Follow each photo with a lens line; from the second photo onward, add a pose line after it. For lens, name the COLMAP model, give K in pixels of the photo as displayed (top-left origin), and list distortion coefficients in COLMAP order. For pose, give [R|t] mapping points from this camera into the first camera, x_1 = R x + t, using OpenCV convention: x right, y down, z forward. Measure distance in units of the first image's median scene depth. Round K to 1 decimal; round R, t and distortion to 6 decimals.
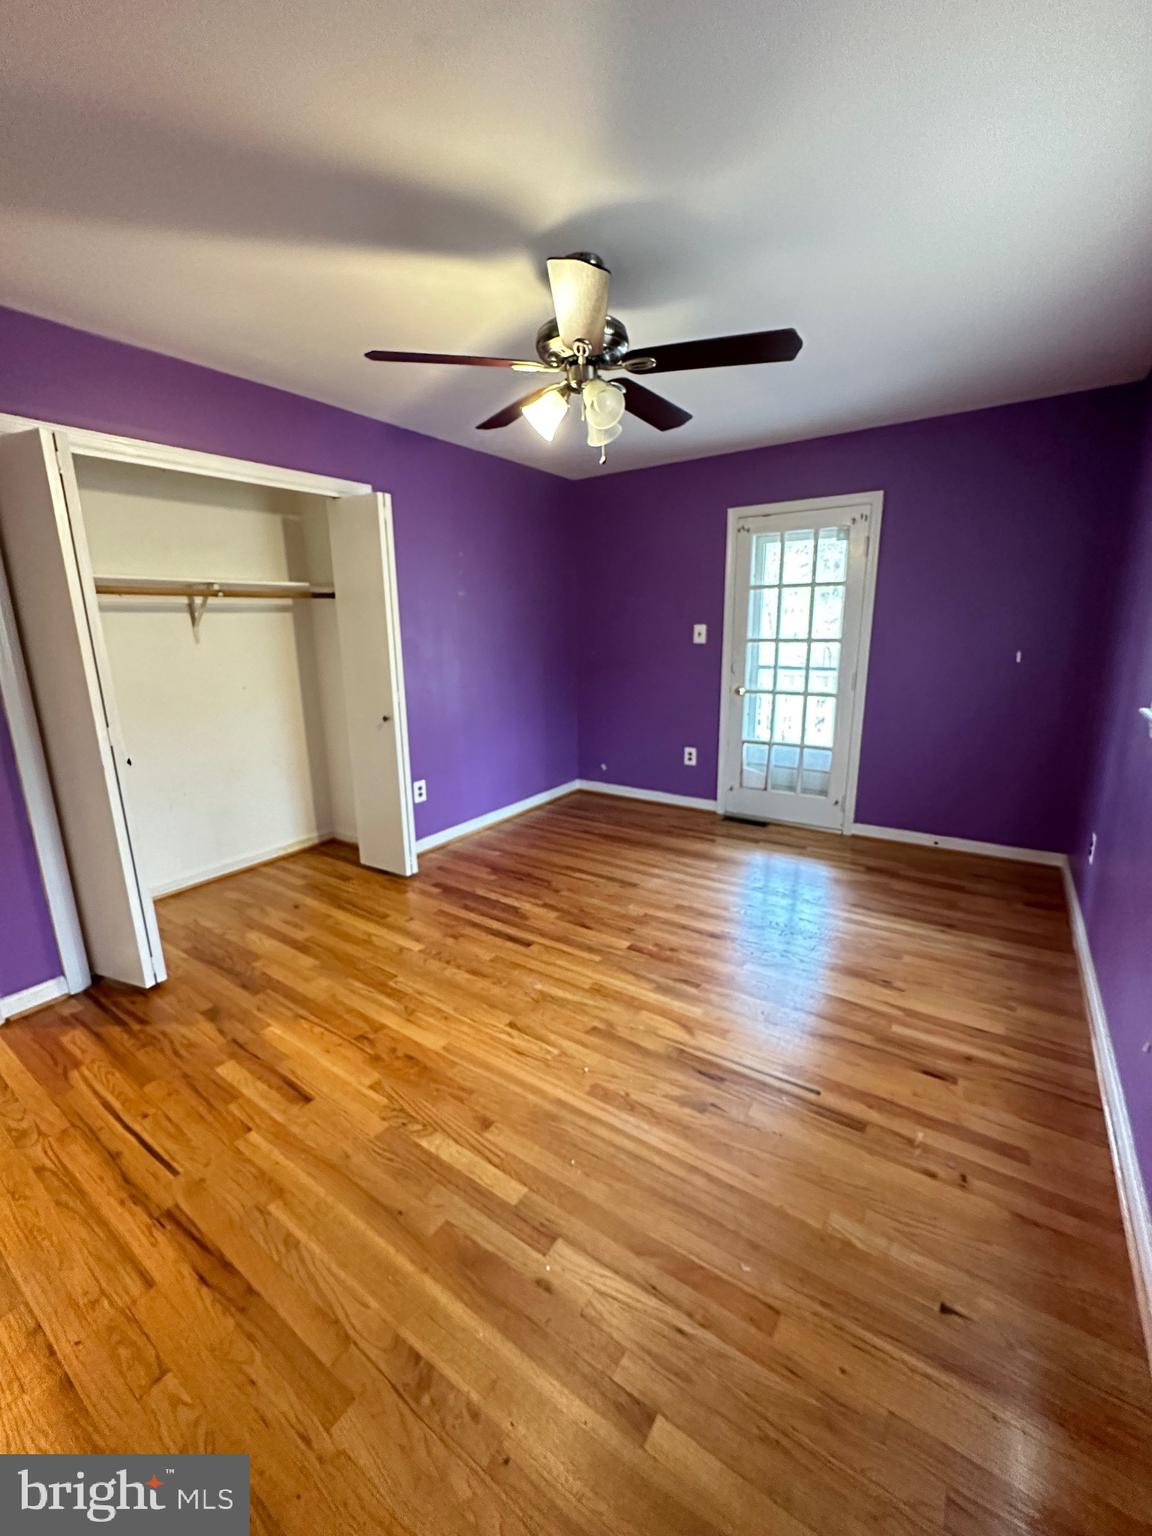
lens RADIAL K [[616.4, 0, 568.7], [0, 616.4, 763.3], [0, 0, 1]] dist [-0.003293, 0.001018]
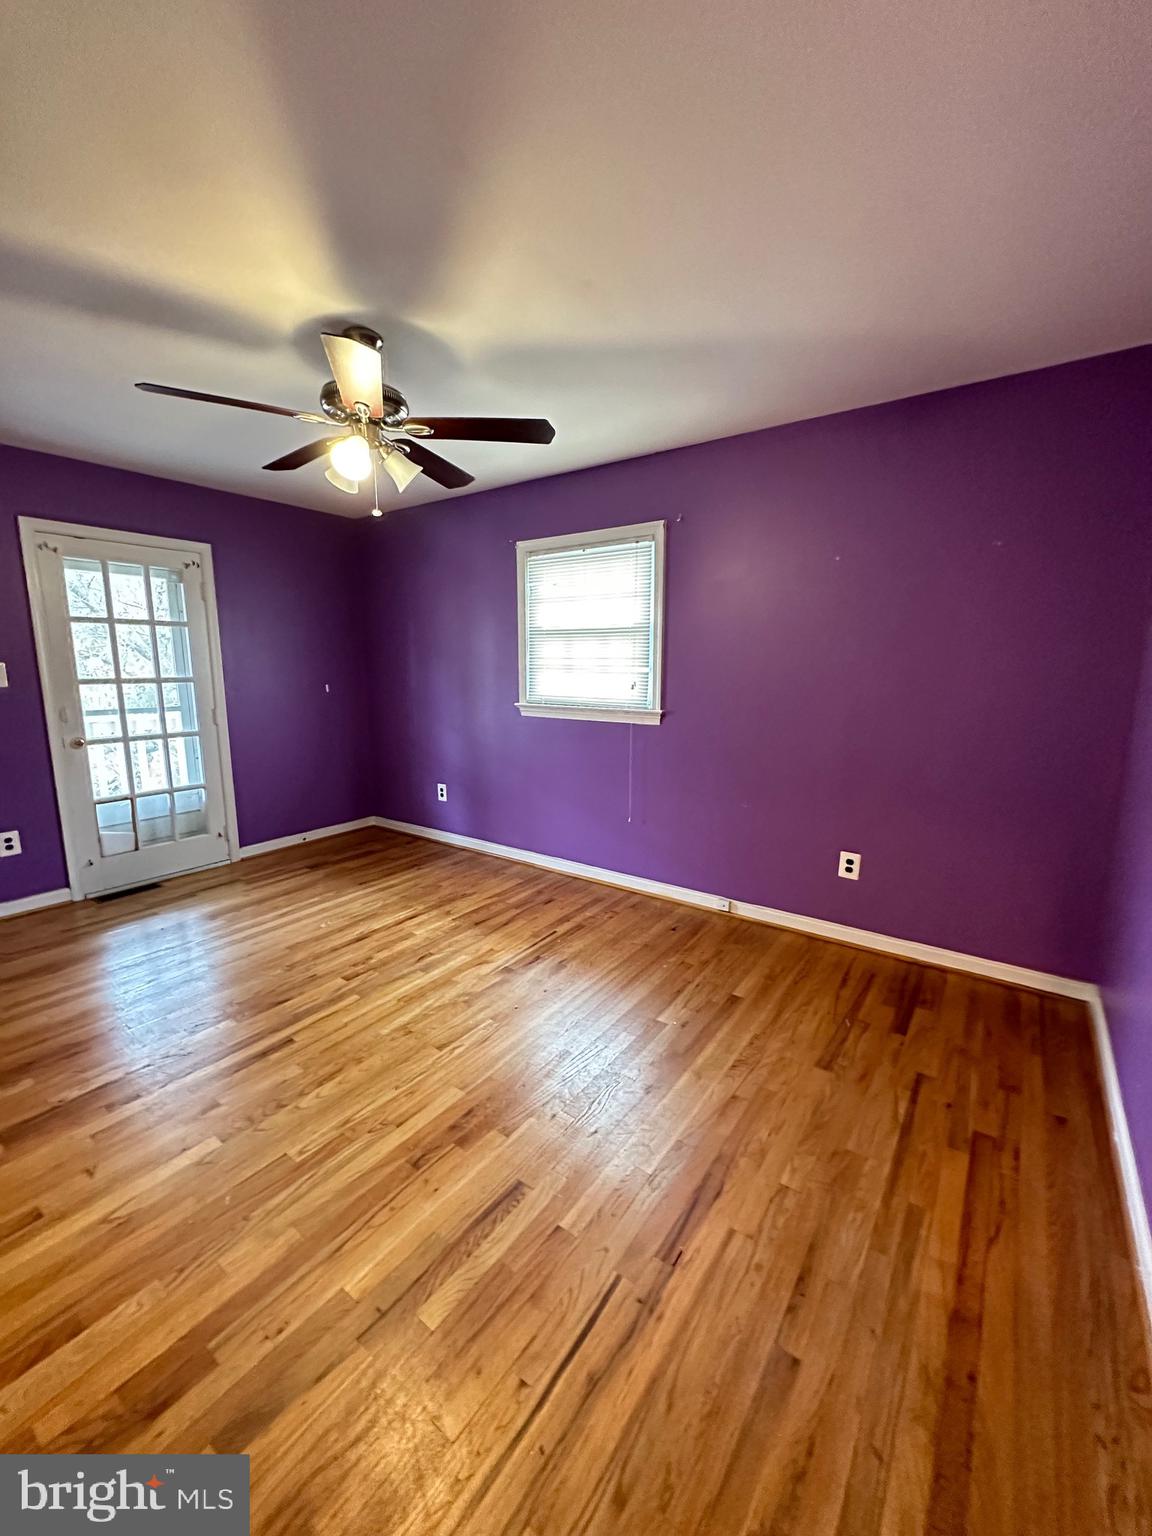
lens RADIAL K [[616.4, 0, 568.7], [0, 616.4, 771.8], [0, 0, 1]] dist [-0.003293, 0.001018]
pose [[0.025065, -0.156062, 0.987429, -0.861190], [0.218280, 0.964761, 0.146938, -0.098272], [-0.975564, 0.211853, 0.058247, 0.541956]]
